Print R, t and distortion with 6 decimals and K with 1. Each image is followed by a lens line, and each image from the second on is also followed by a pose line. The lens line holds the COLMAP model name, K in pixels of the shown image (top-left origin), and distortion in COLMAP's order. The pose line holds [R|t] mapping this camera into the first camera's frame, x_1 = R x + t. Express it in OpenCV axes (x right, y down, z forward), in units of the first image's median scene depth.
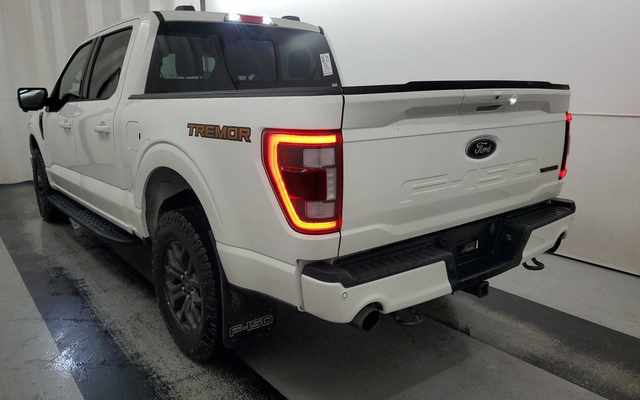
lens RADIAL K [[511.3, 0, 320.0], [0, 511.3, 200.0], [0, 0, 1]] dist [0.084466, -0.000445]
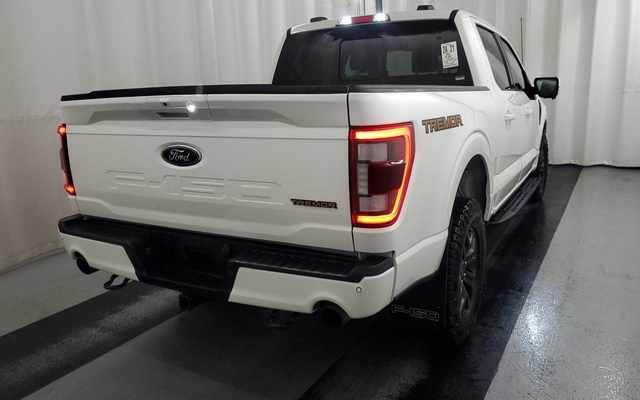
lens RADIAL K [[492.7, 0, 320.0], [0, 492.7, 200.0], [0, 0, 1]] dist [-0.053313, -0.000316]
pose [[0.384654, 0.202718, -0.900526, 1.242661], [-0.165945, 0.974879, 0.148573, -0.196898], [0.908022, 0.092288, 0.408631, 0.860441]]
